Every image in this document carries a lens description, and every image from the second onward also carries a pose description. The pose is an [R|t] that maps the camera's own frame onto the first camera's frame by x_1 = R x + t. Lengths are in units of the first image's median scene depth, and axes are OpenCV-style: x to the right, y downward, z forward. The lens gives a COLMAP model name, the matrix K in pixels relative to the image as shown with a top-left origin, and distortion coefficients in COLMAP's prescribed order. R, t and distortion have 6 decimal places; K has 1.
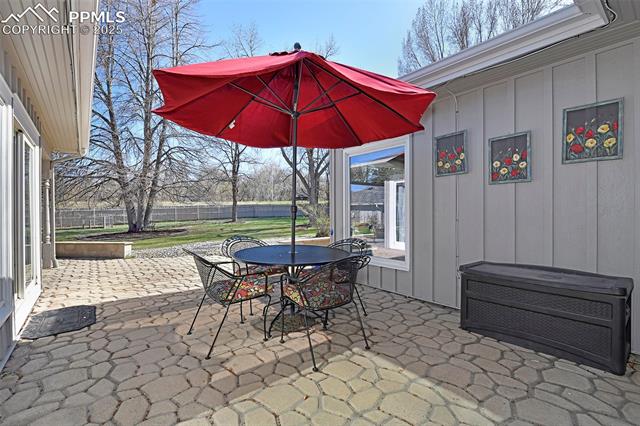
lens RADIAL K [[303.6, 0, 319.5], [0, 303.6, 210.7], [0, 0, 1]] dist [0.000298, 0.000253]
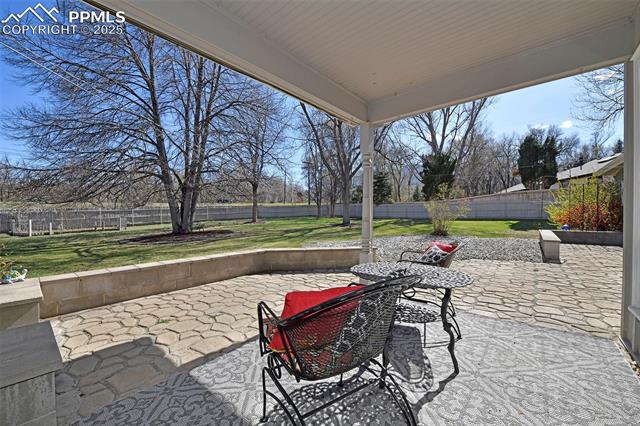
lens RADIAL K [[259.6, 0, 316.4], [0, 259.6, 212.2], [0, 0, 1]] dist [-0.003038, 0.000290]
pose [[0.982290, -0.003978, 0.187323, -0.313122], [0.004279, 0.999990, -0.001203, 0.007879], [-0.187317, 0.001983, 0.982298, 0.143378]]
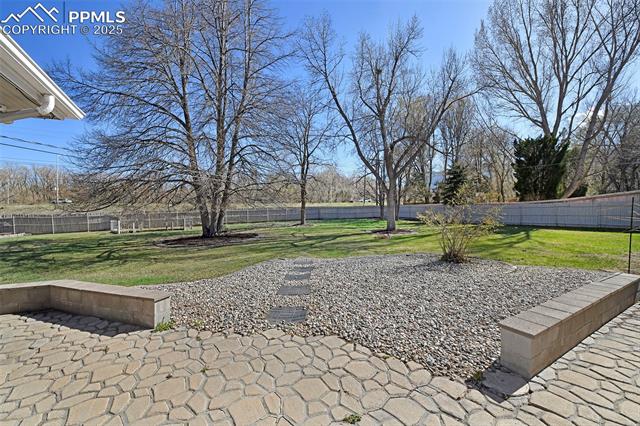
lens RADIAL K [[259.6, 0, 319.4], [0, 259.6, 211.1], [0, 0, 1]] dist [-0.003038, 0.000290]
pose [[0.985552, 0.001233, -0.169371, -0.106033], [-0.000775, 0.999996, 0.002770, -0.011666], [0.169373, -0.002598, 0.985549, 0.217133]]
